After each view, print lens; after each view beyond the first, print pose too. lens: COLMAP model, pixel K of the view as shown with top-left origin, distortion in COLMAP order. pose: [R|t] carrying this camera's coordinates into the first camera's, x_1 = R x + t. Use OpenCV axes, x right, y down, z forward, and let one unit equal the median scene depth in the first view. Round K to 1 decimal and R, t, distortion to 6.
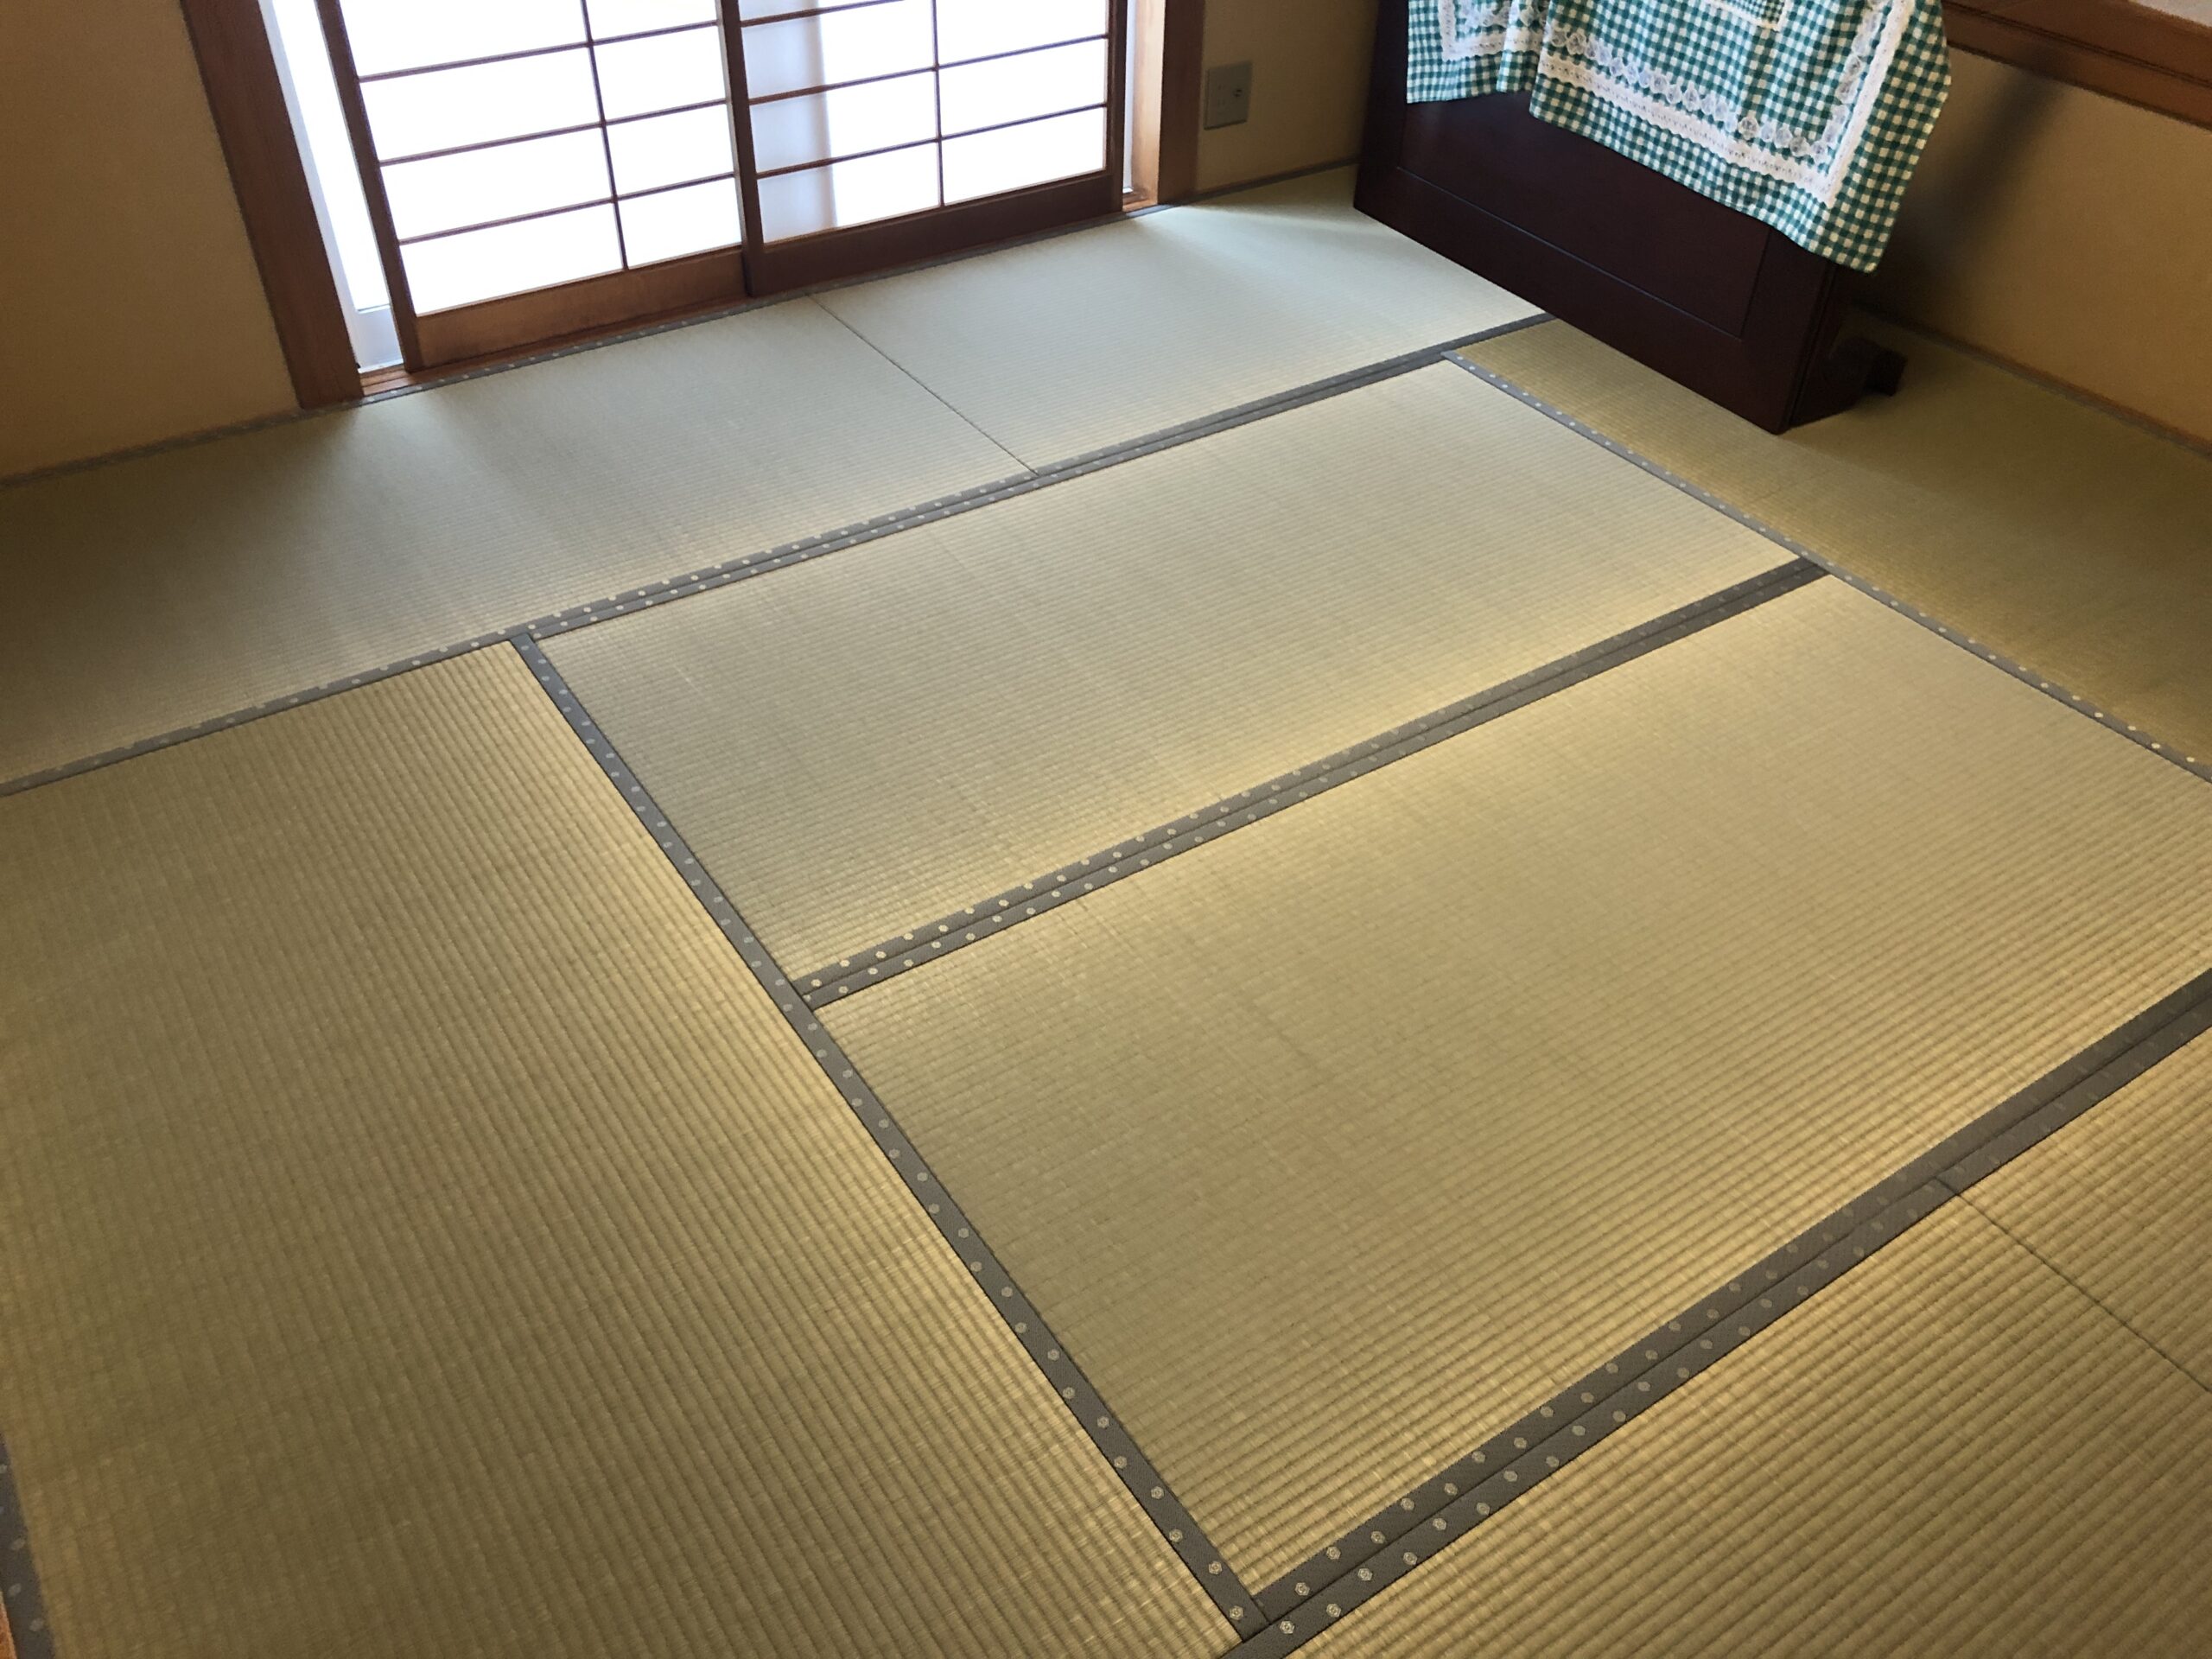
lens RADIAL K [[1814.4, 0, 1122.4], [0, 1814.4, 841.3], [0, 0, 1]] dist [-0.007397, 0.054219]
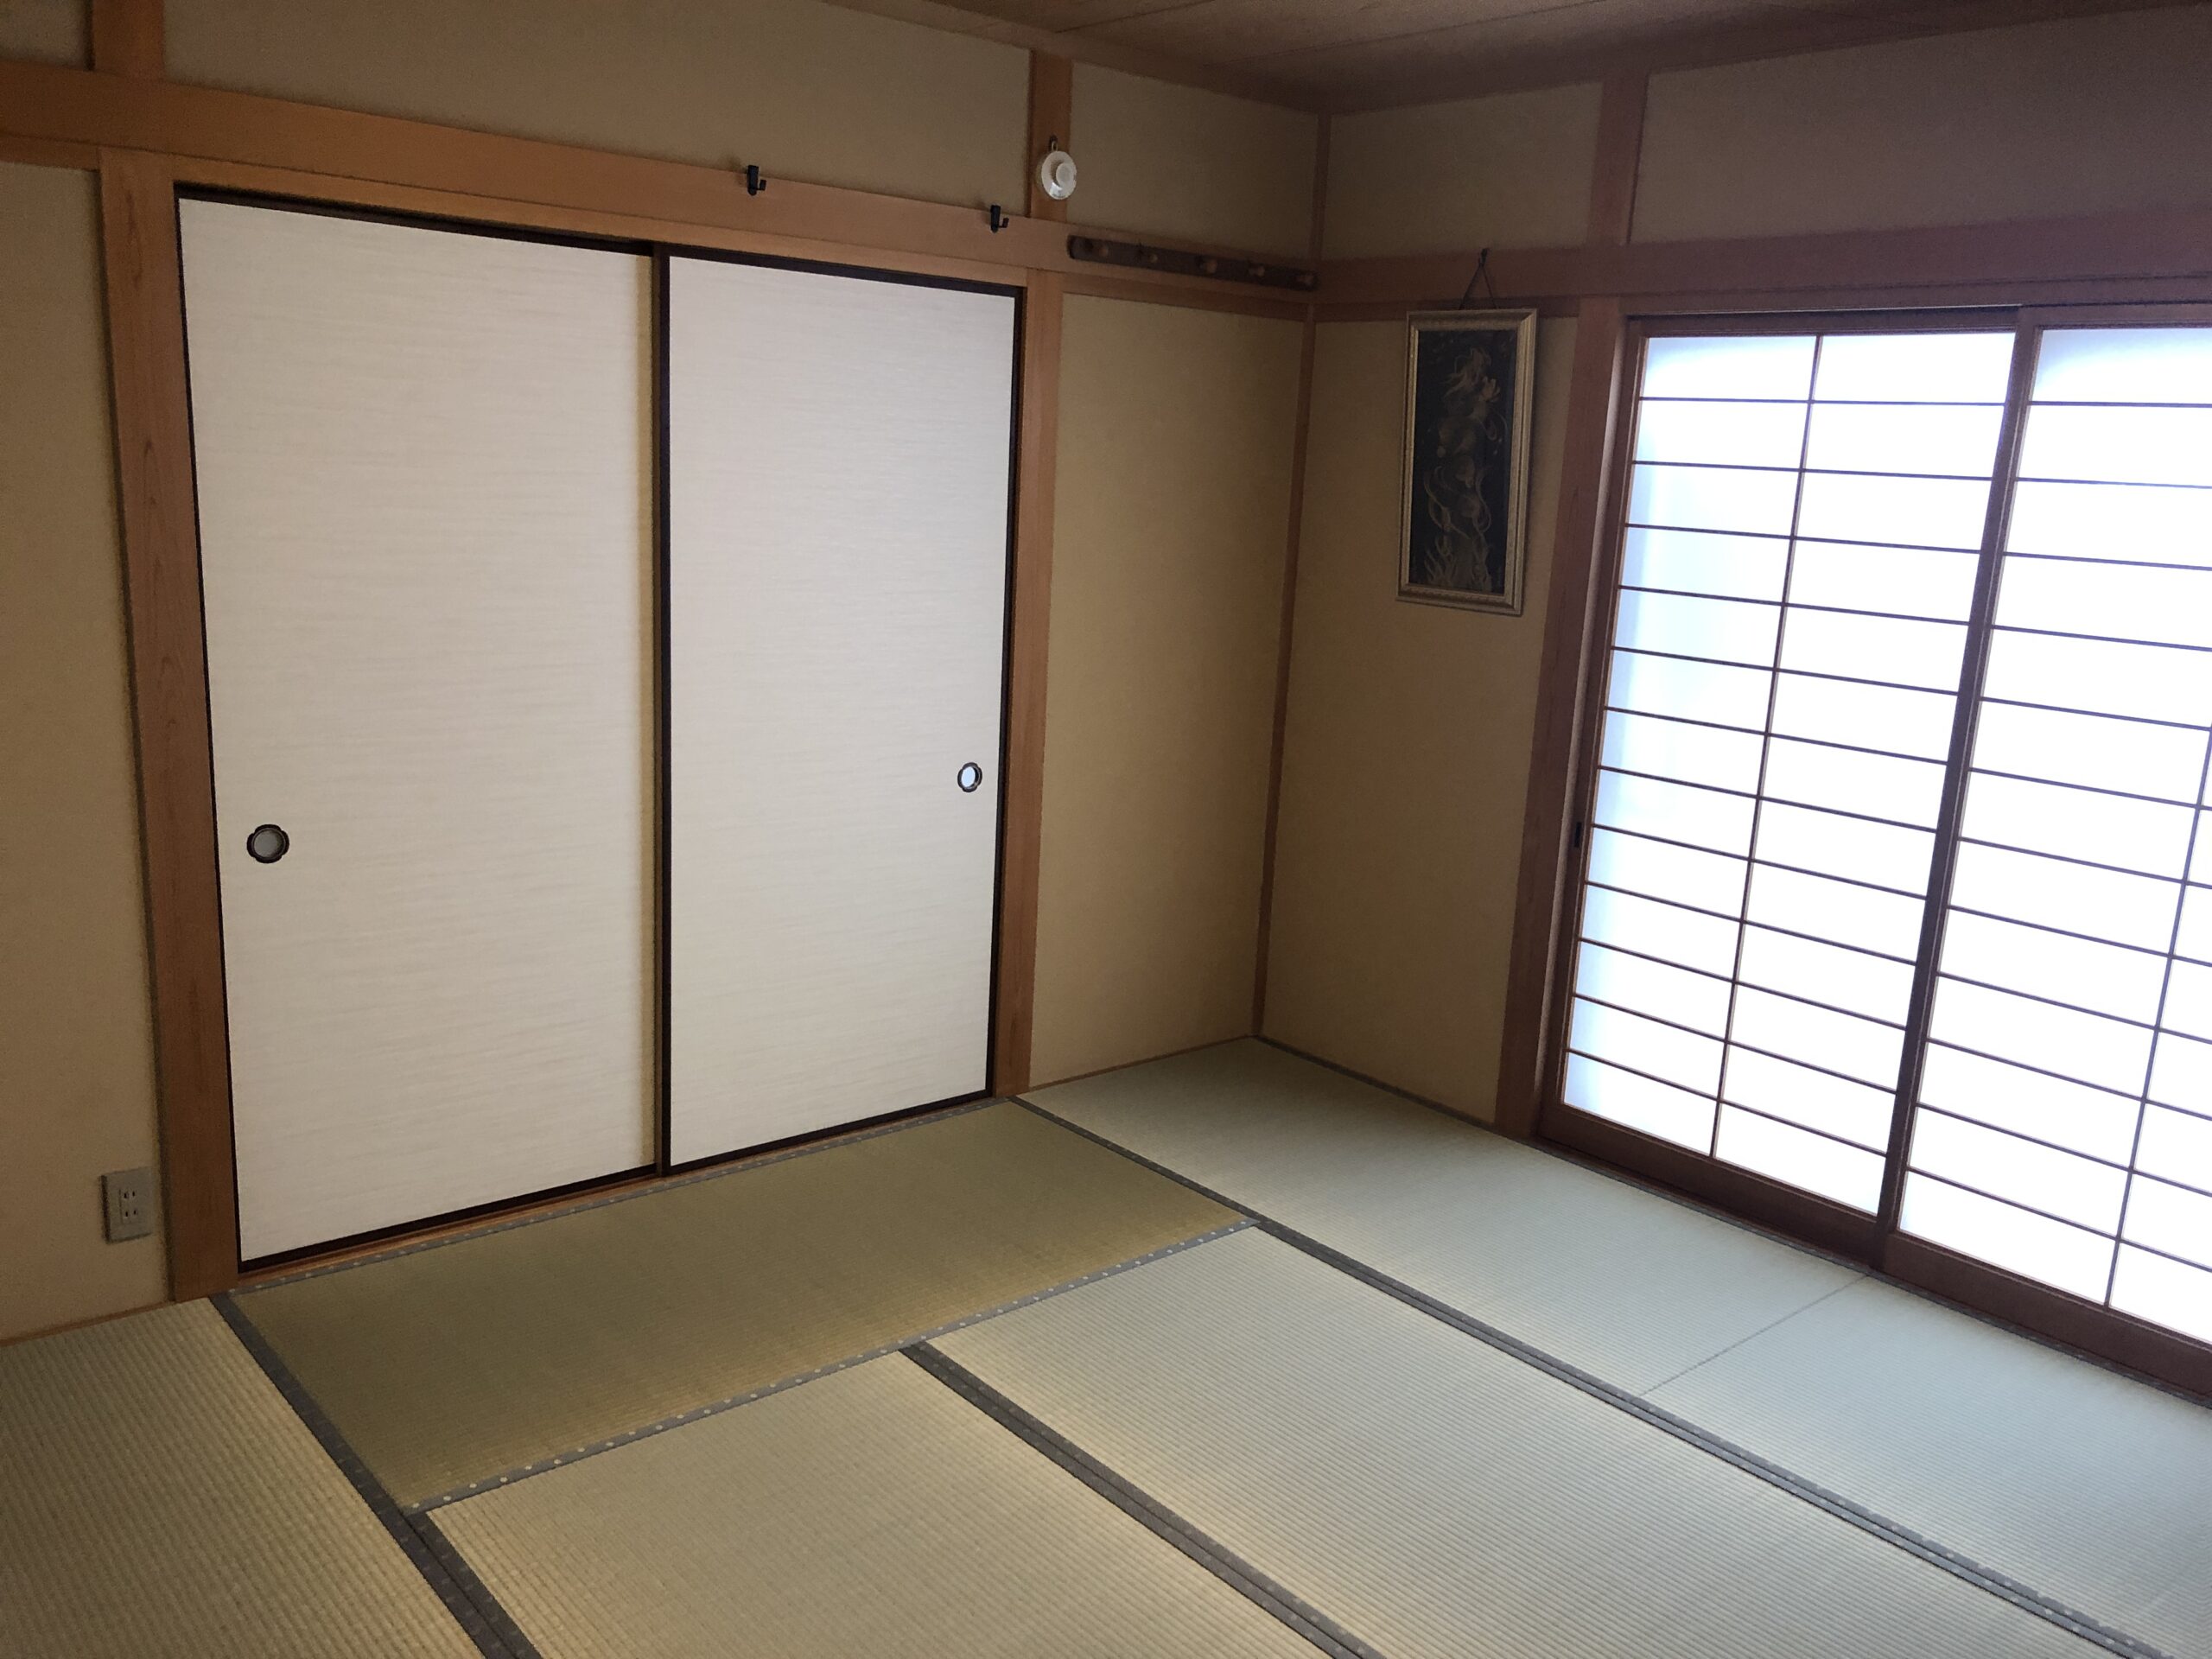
lens RADIAL K [[1814.4, 0, 1102.5], [0, 1814.4, 833.8], [0, 0, 1]] dist [-0.007397, 0.054219]
pose [[0.115492, 0.194499, -0.974080, 0.741971], [-0.678900, 0.731301, 0.065529, -0.260543], [0.725091, 0.653735, 0.216505, 0.303045]]
